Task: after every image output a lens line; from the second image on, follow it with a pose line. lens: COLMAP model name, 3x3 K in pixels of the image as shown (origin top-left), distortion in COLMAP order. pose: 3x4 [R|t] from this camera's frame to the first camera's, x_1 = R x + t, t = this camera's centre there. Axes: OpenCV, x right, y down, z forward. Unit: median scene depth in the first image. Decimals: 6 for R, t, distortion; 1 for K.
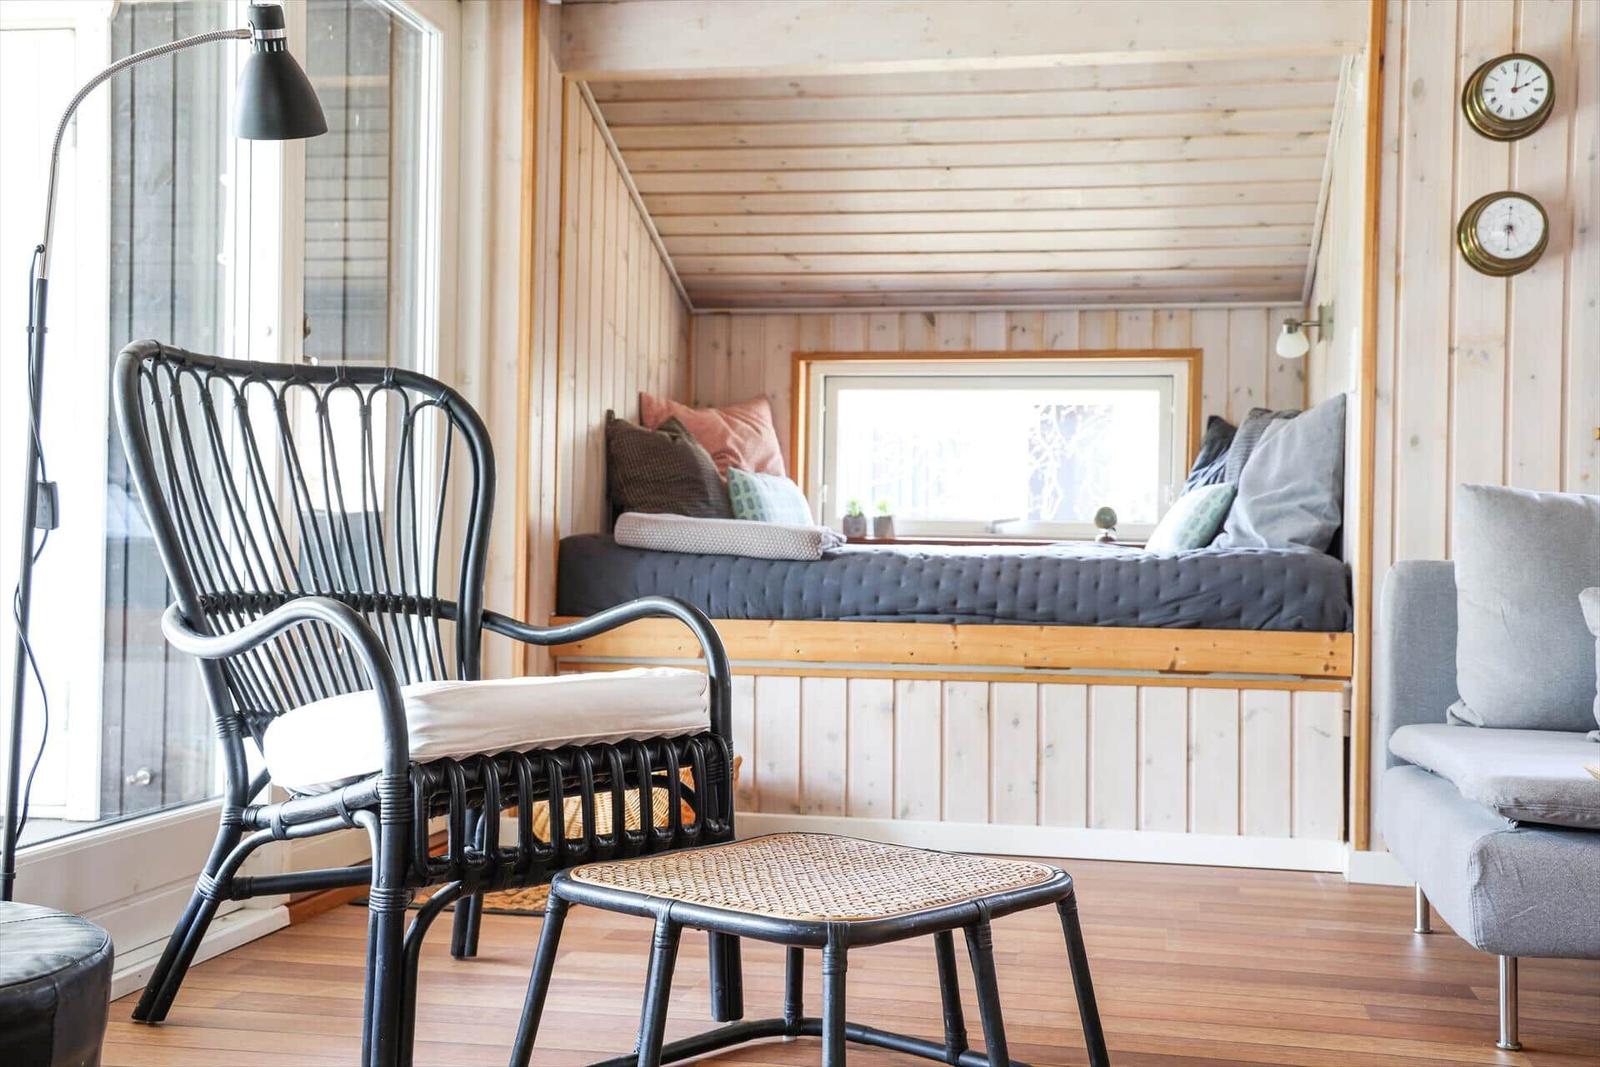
lens RADIAL K [[1844.8, 0, 771.3], [0, 1844.8, 506.8], [0, 0, 1]] dist [0.091558, 0.000000]
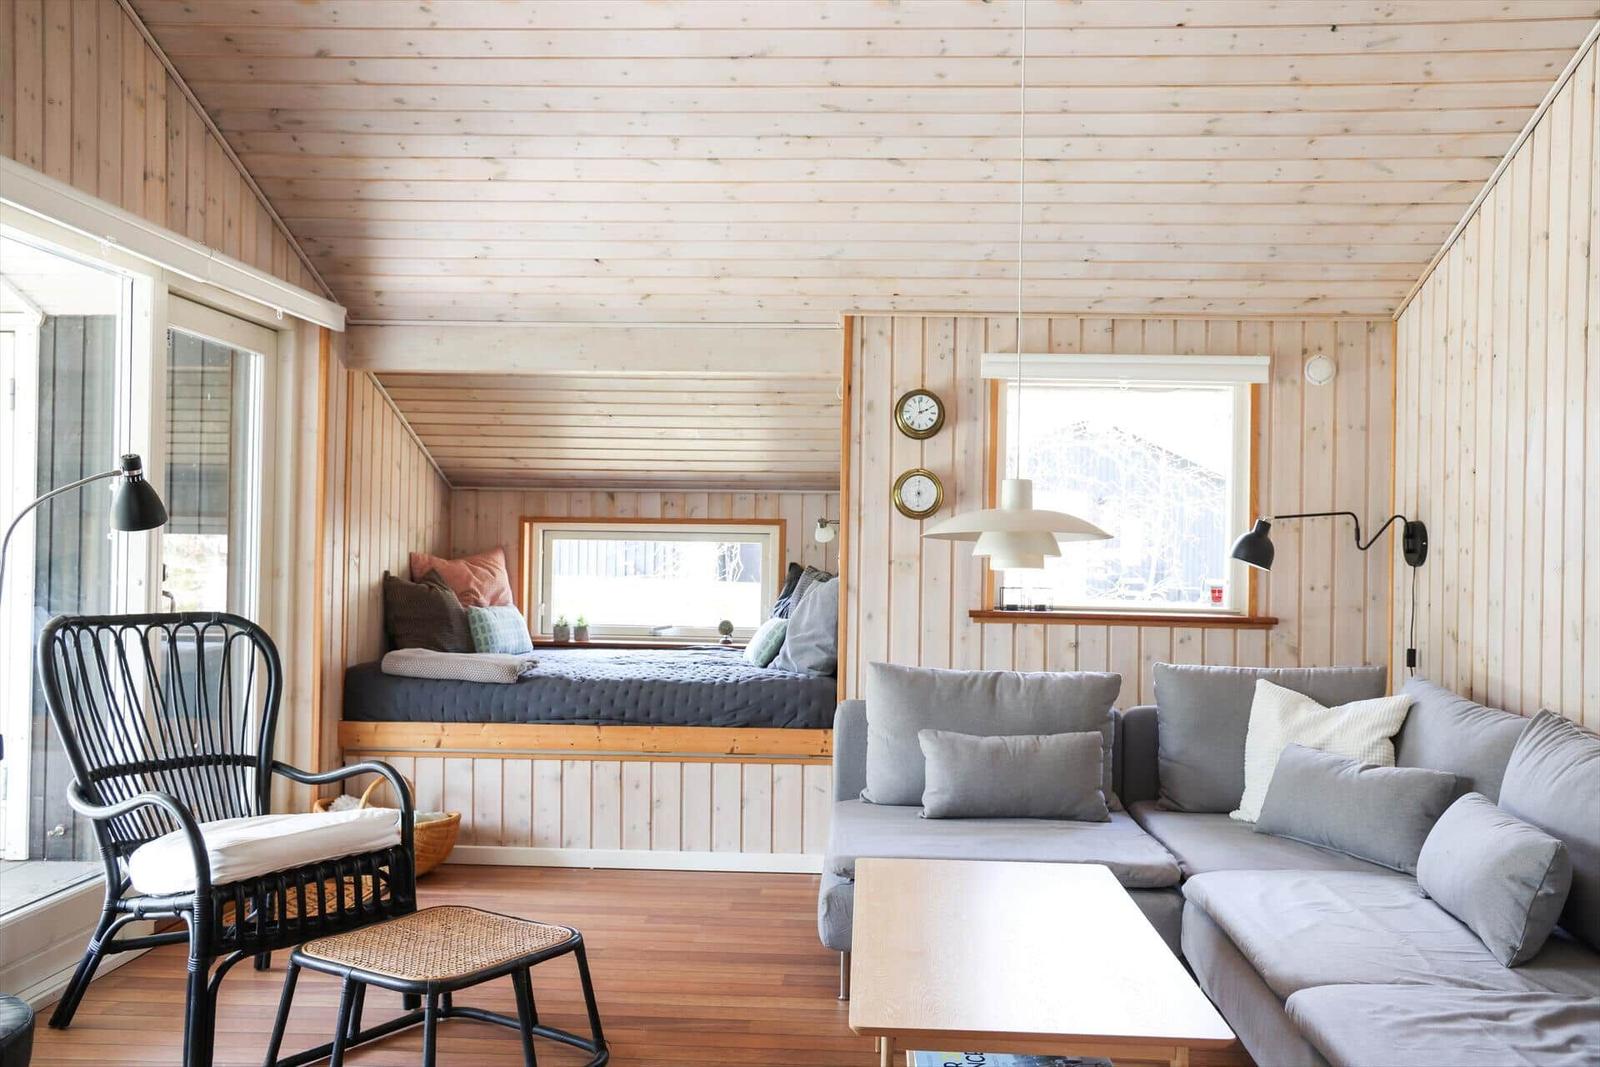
lens RADIAL K [[1424.4, 0, 799.6], [0, 1424.4, 506.2], [0, 0, 1]] dist [-0.029849, 0.071878]
pose [[0.988639, 0.001588, 0.150298, 0.086155], [-0.001143, 0.999995, -0.003048, -0.122531], [-0.150302, 0.002842, 0.988636, -0.237064]]
